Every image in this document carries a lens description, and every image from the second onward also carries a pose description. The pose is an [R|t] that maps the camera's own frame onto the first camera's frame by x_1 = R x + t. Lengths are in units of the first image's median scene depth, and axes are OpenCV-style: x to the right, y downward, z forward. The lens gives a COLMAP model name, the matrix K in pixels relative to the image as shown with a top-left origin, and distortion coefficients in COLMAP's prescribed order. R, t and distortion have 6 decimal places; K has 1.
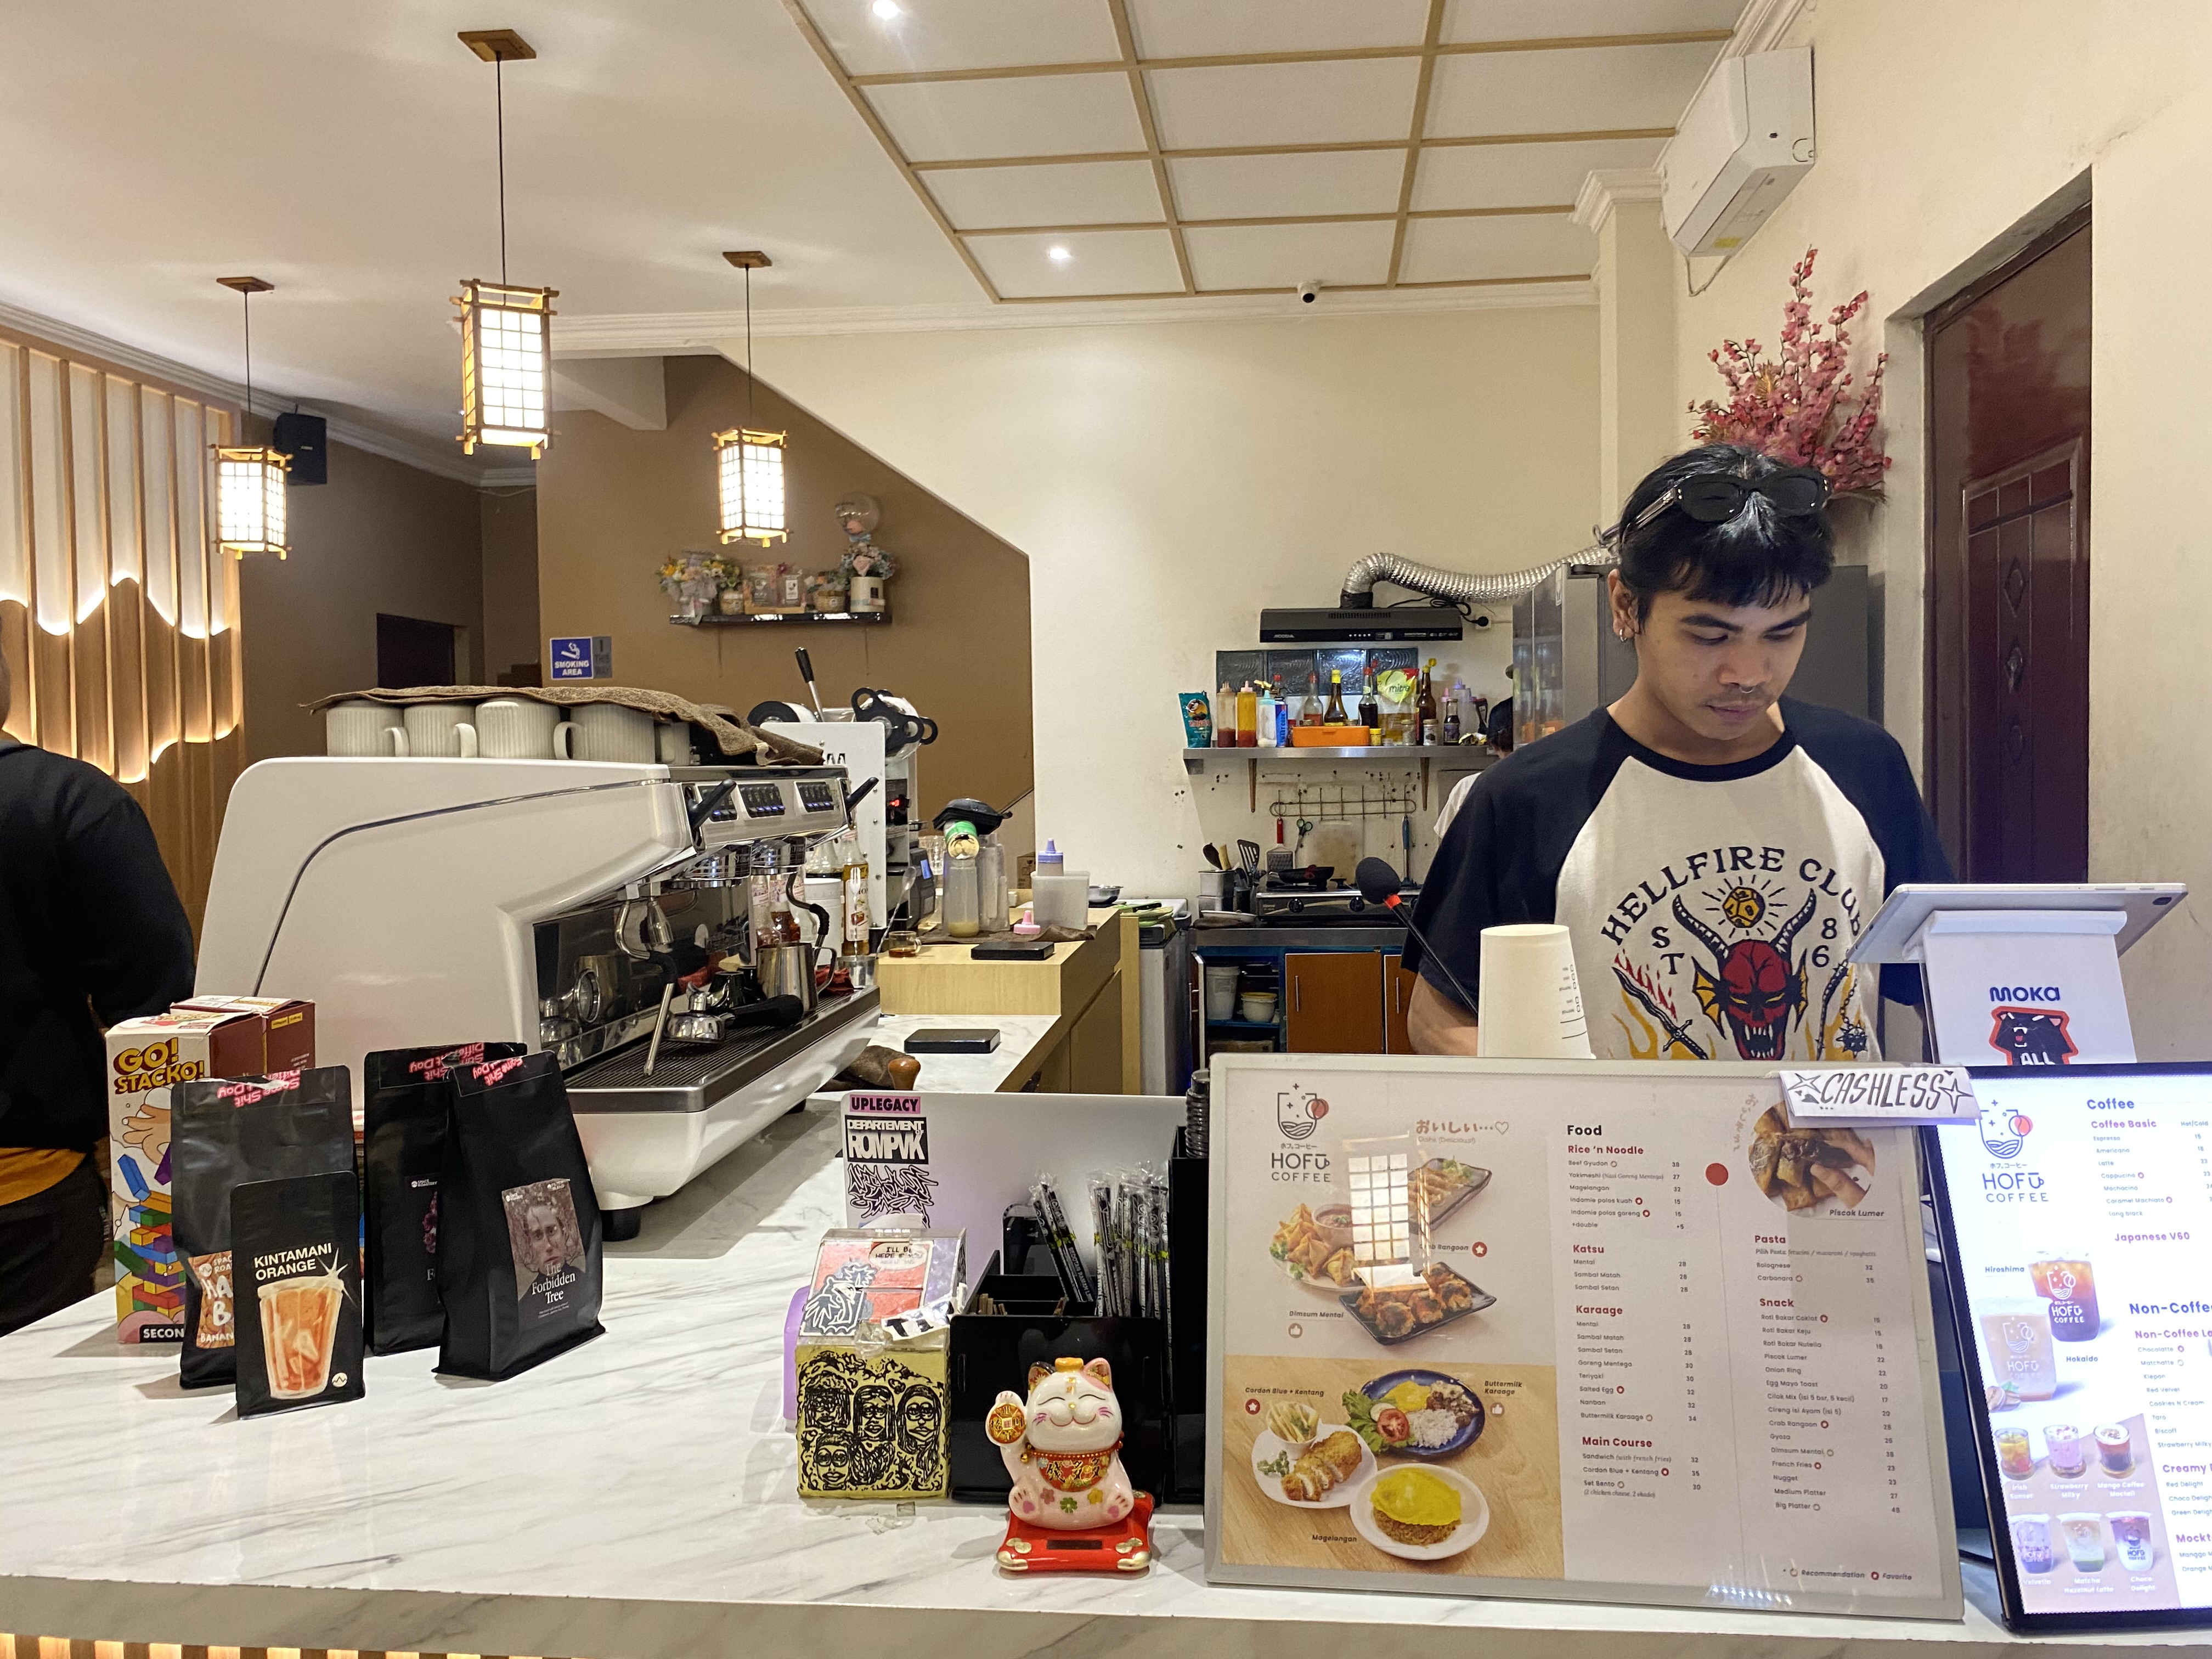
lens RADIAL K [[1722.7, 0, 1106.0], [0, 1722.7, 829.5], [0, 0, 1]] dist [0.014045, -0.022942]
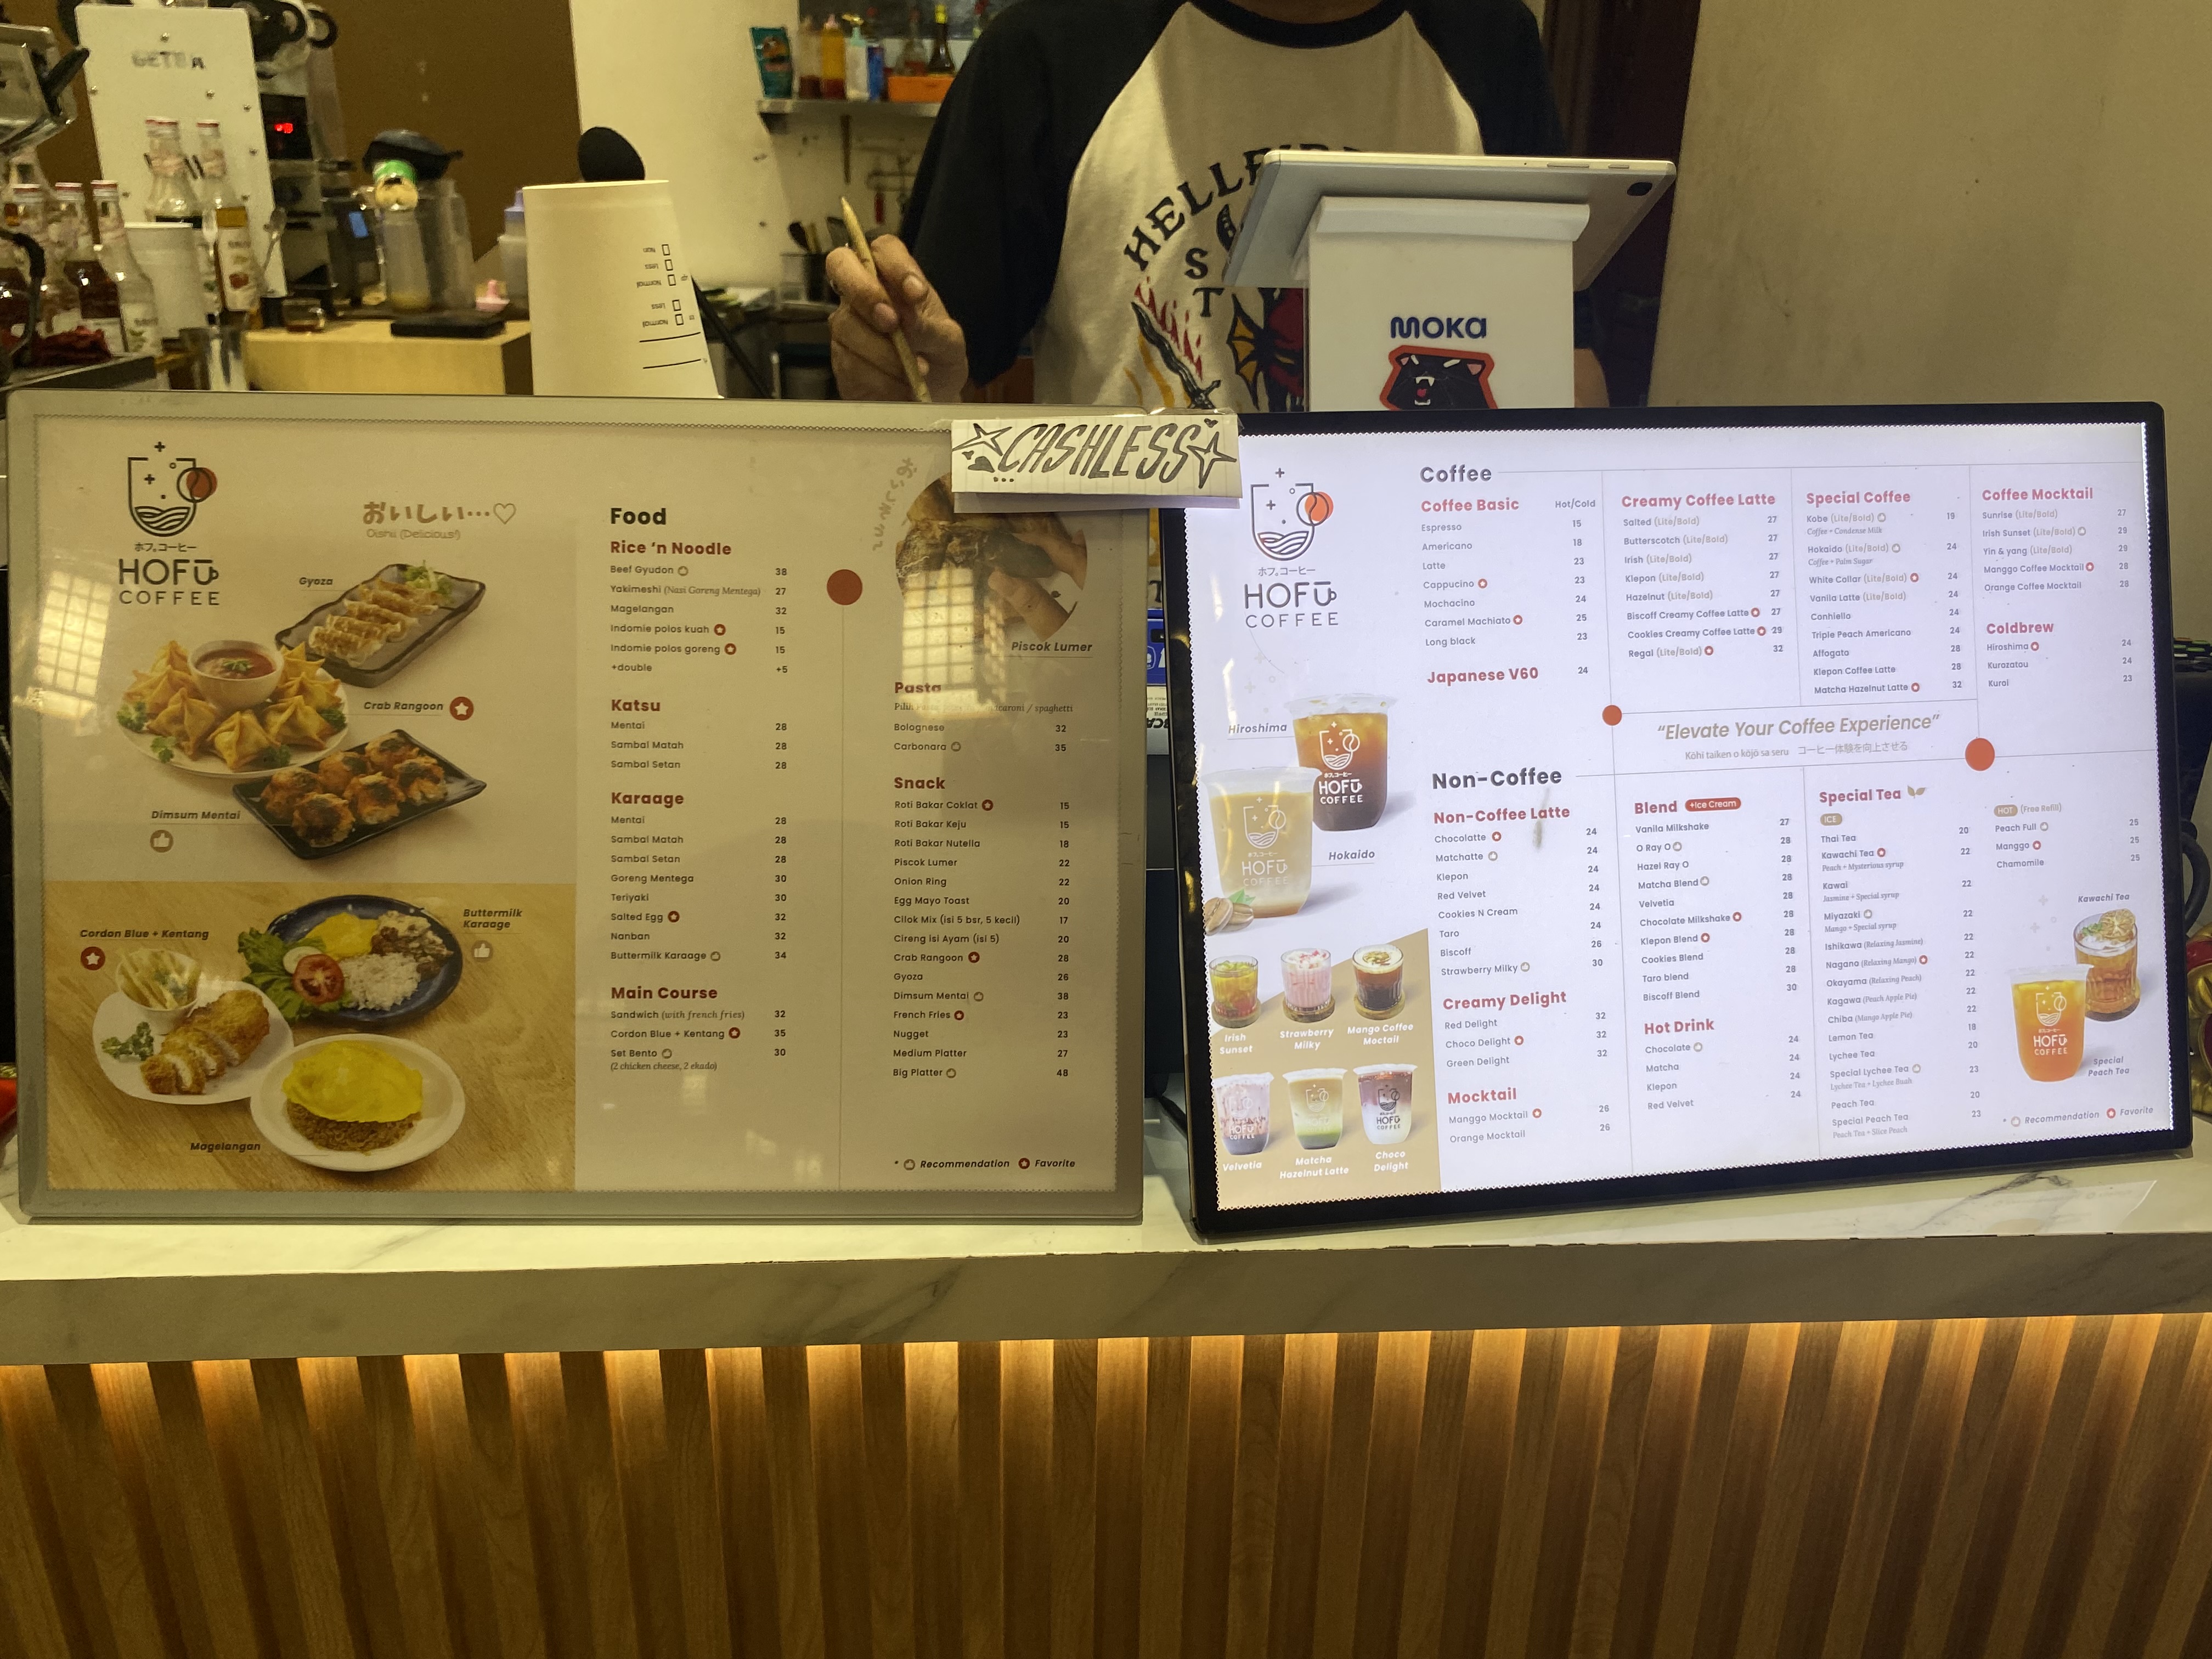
lens RADIAL K [[1613.2, 0, 1106.0], [0, 1613.2, 829.5], [0, 0, 1]] dist [0.137678, -0.346733]
pose [[0.989790, -0.027193, 0.139916, 0.372008], [-0.021110, 0.942841, 0.332574, 0.086294], [-0.140962, -0.332132, 0.932640, 0.414951]]
